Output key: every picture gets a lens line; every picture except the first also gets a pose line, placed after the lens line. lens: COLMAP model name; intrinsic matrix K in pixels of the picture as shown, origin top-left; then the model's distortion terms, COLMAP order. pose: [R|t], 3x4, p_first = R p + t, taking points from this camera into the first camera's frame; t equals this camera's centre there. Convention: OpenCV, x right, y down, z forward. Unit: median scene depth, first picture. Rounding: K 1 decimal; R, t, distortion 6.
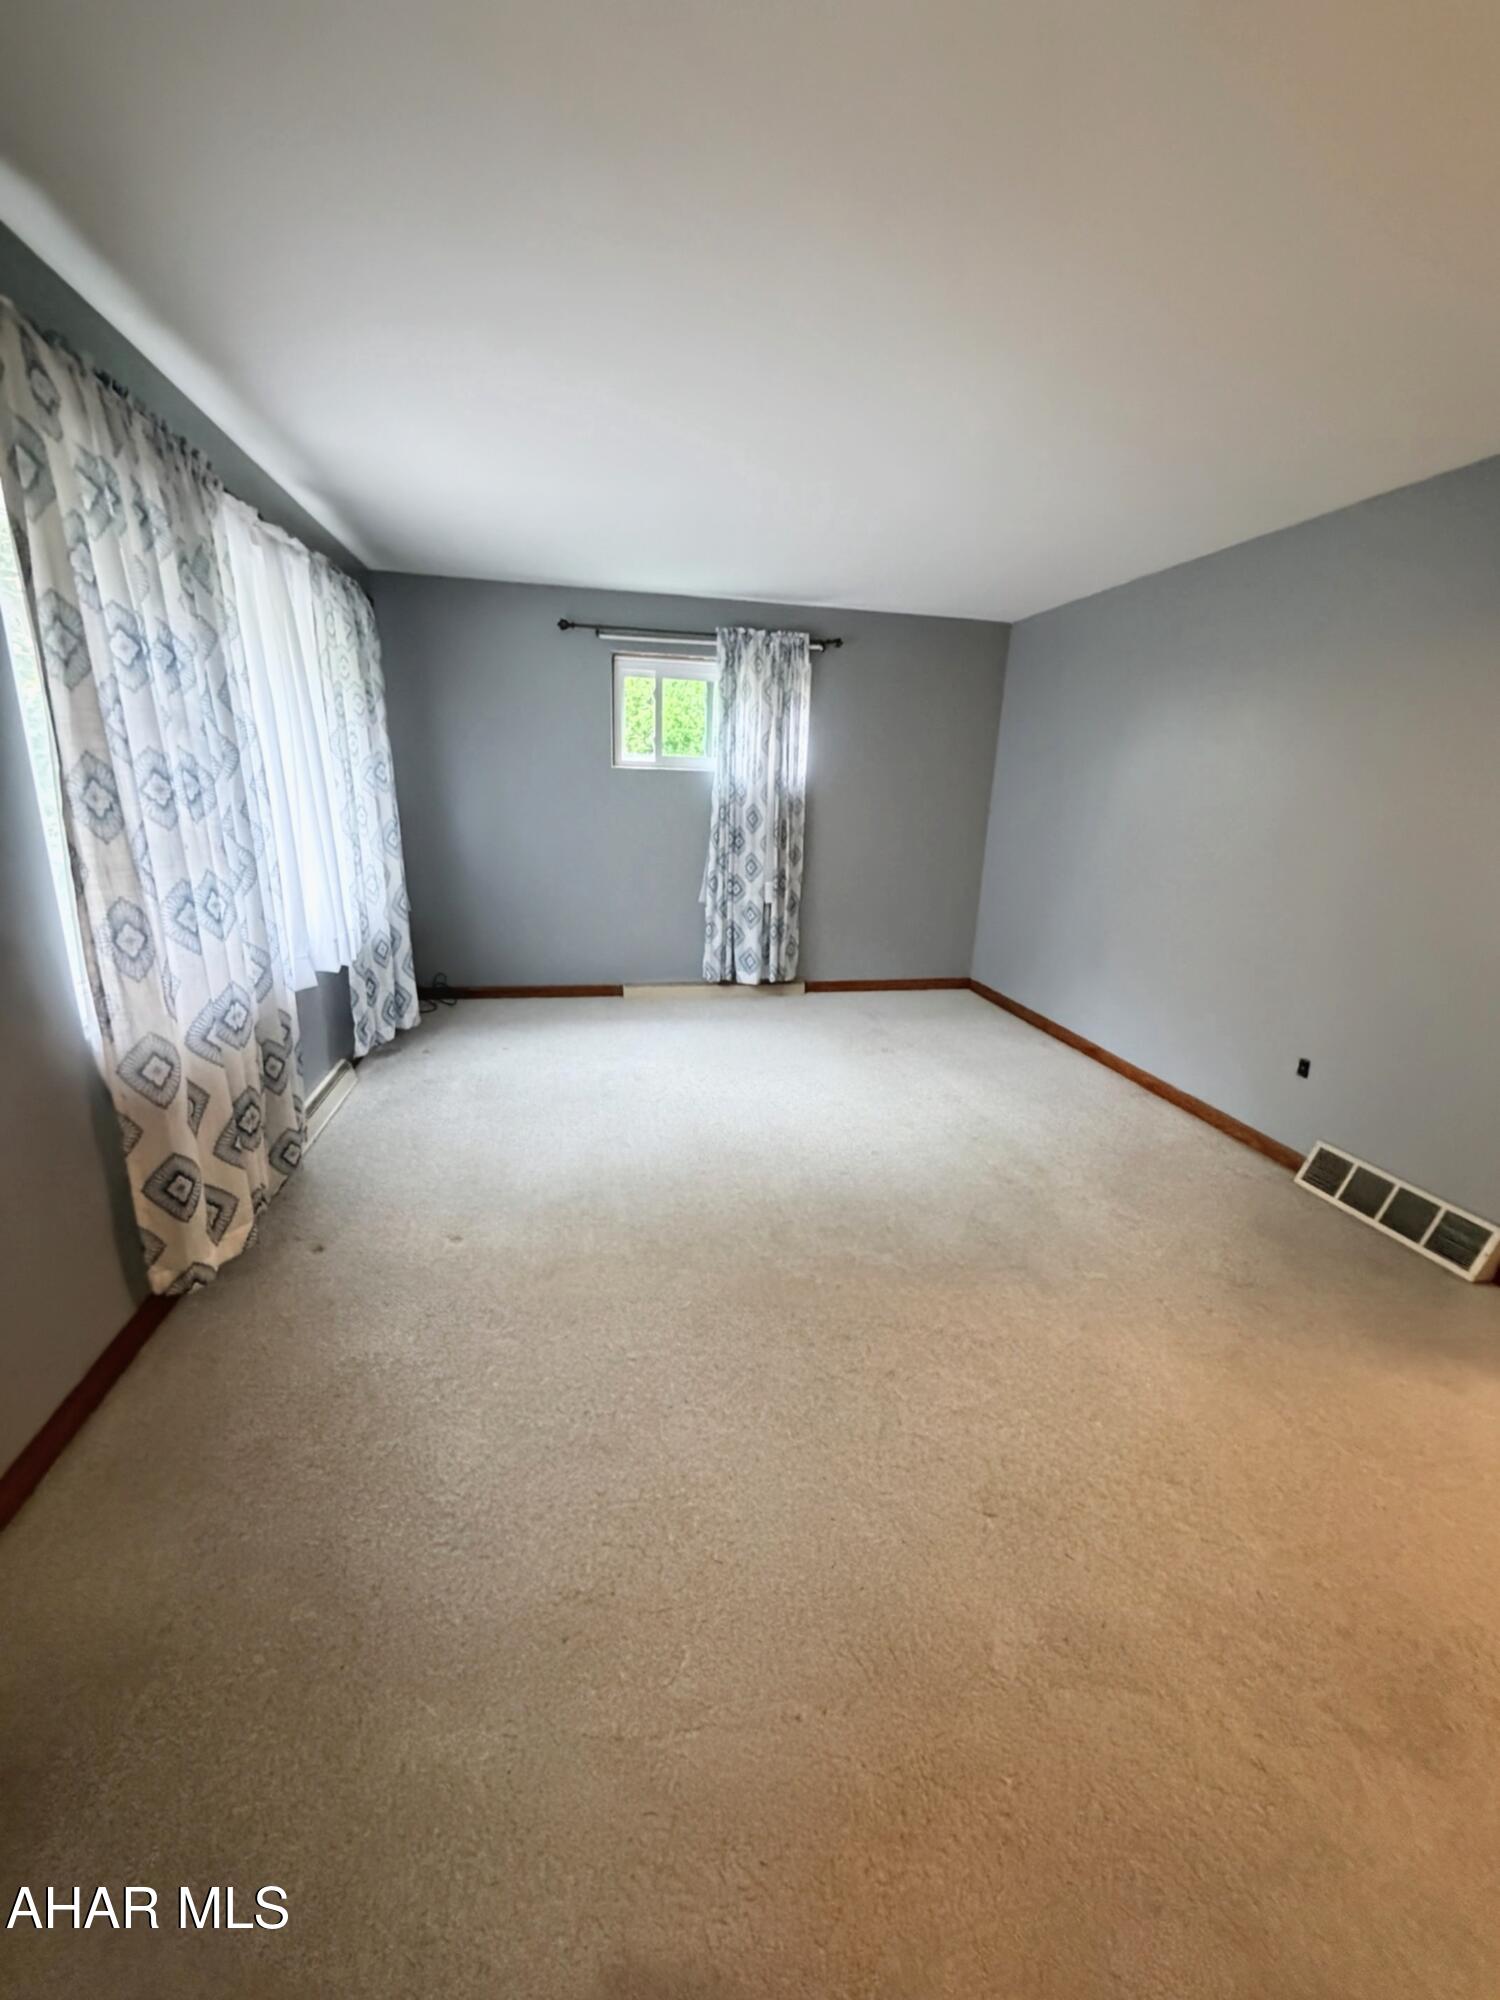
lens RADIAL K [[801.2, 0, 752.9], [0, 801.2, 1007.1], [0, 0, 1]] dist [0.003463, 0.000248]
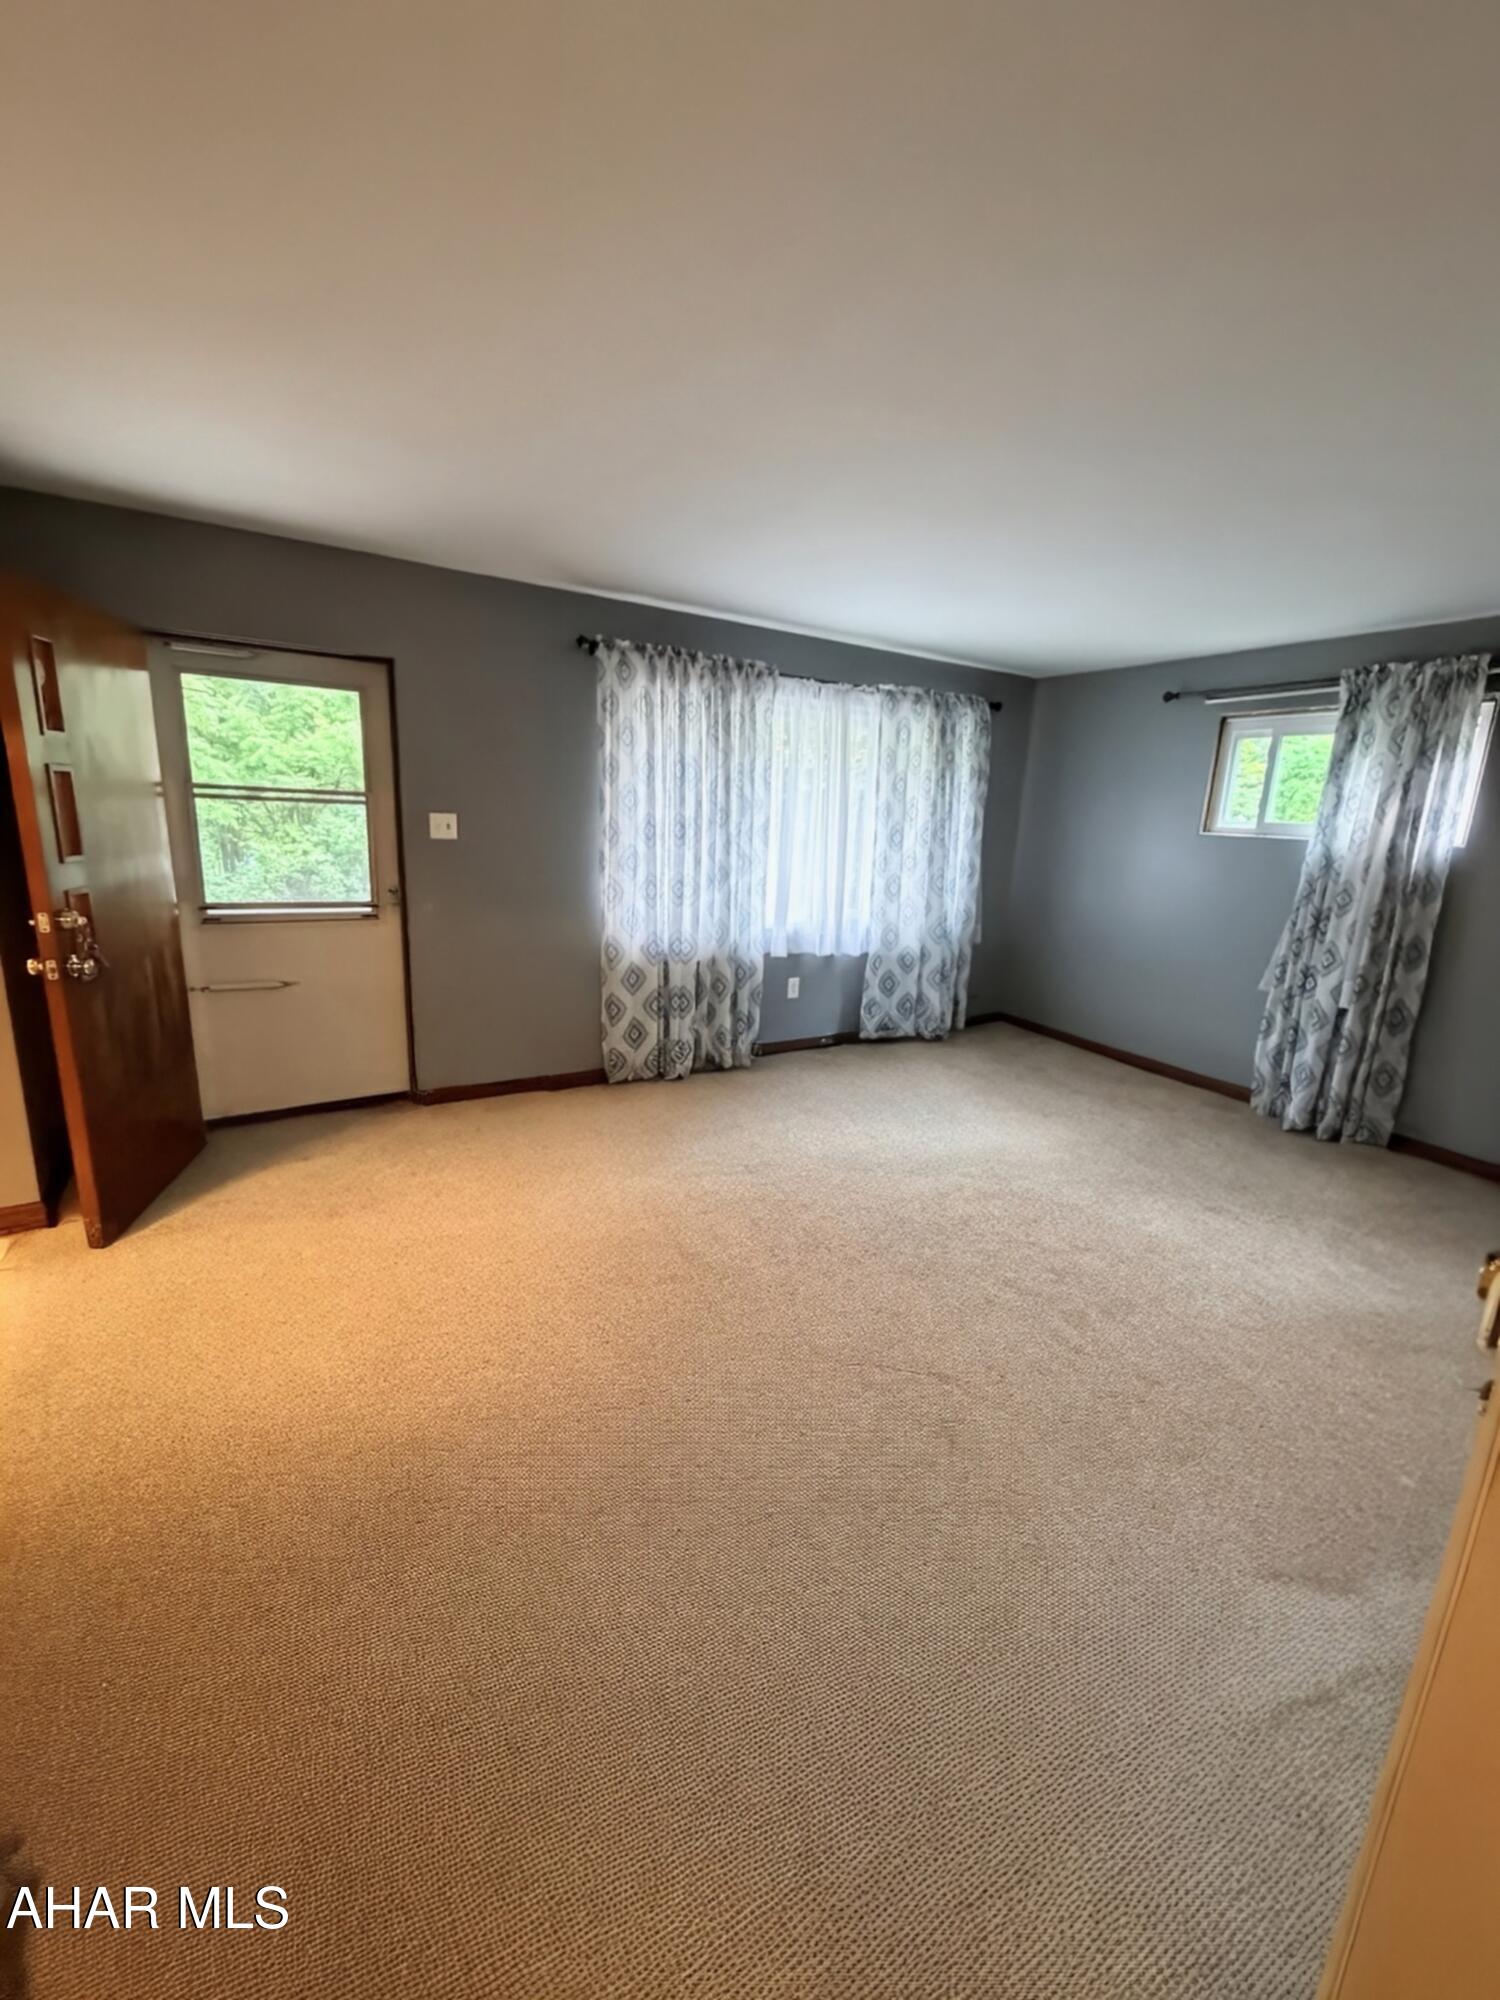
lens RADIAL K [[801.2, 0, 751.8], [0, 801.2, 1001.8], [0, 0, 1]] dist [0.003463, 0.000248]
pose [[0.322983, 0.204672, -0.924008, 0.562849], [-0.289772, 0.950831, 0.109325, -0.057768], [0.900952, 0.232442, 0.366410, 0.212889]]
